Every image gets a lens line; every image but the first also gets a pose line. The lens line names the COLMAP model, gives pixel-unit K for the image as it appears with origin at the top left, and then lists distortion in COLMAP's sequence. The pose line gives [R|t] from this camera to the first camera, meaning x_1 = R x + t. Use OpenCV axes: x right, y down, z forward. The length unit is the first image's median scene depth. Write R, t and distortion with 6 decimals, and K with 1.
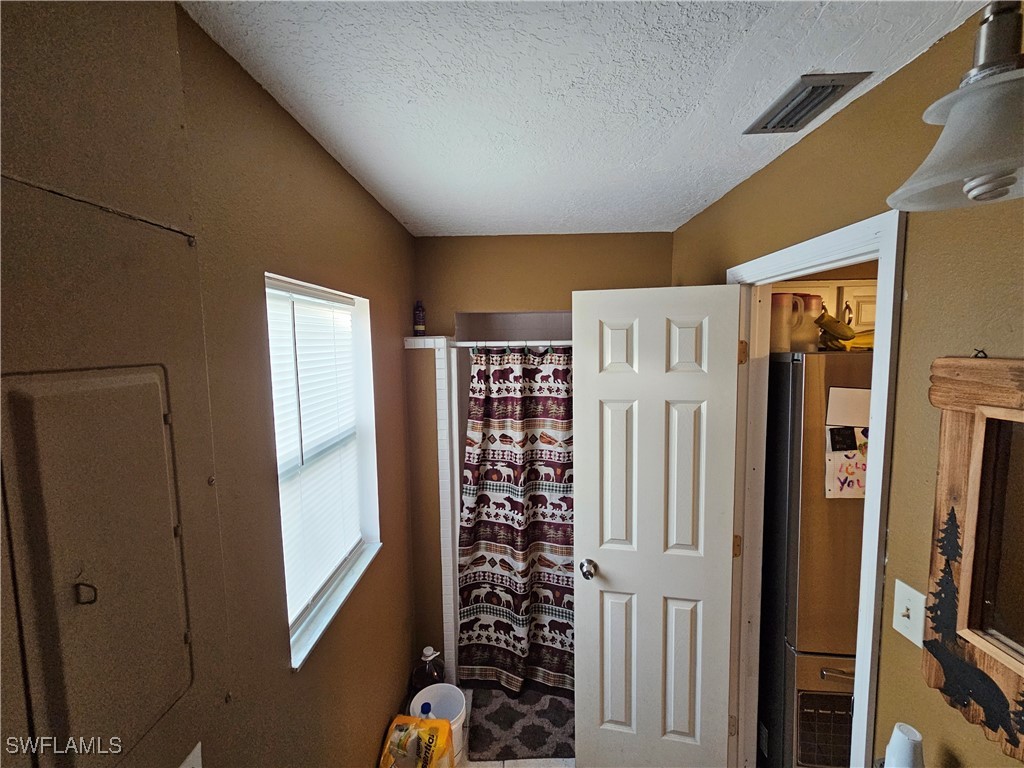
lens RADIAL K [[417.8, 0, 509.7], [0, 417.8, 381.3], [0, 0, 1]] dist [-0.000426, 0.000288]
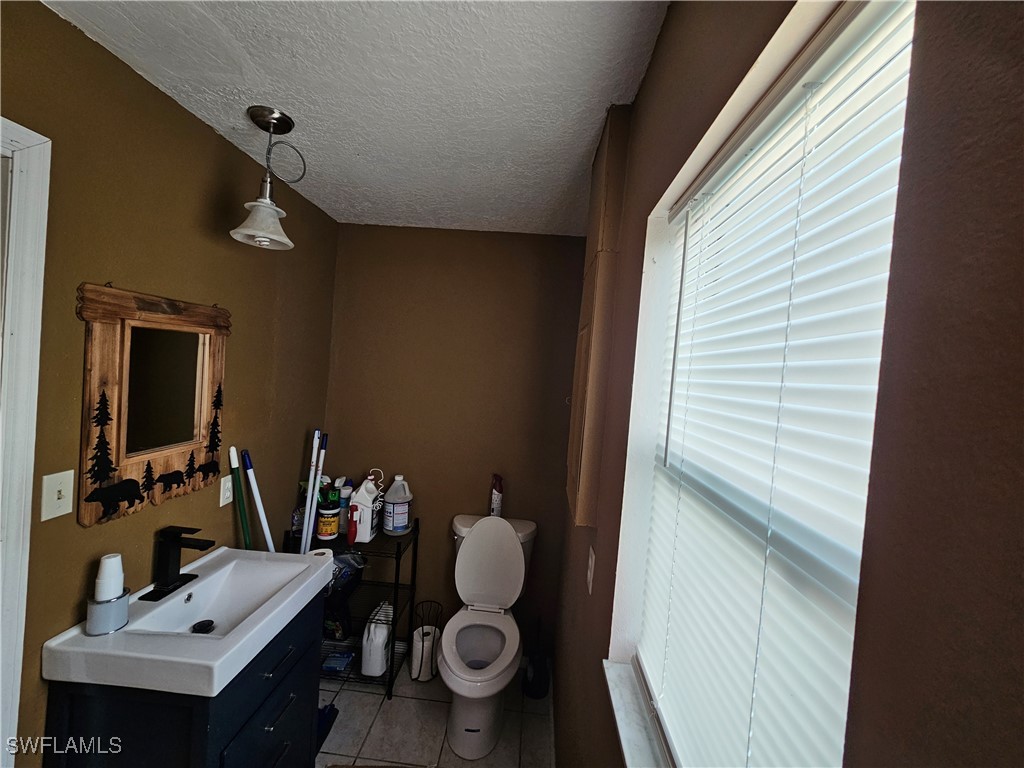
lens RADIAL K [[417.8, 0, 514.4], [0, 417.8, 382.7], [0, 0, 1]] dist [-0.000426, 0.000288]
pose [[-0.997180, -0.069978, 0.027115, -0.404635], [-0.066014, 0.989756, 0.126594, -0.001864], [-0.035696, 0.124447, -0.991584, 2.373540]]
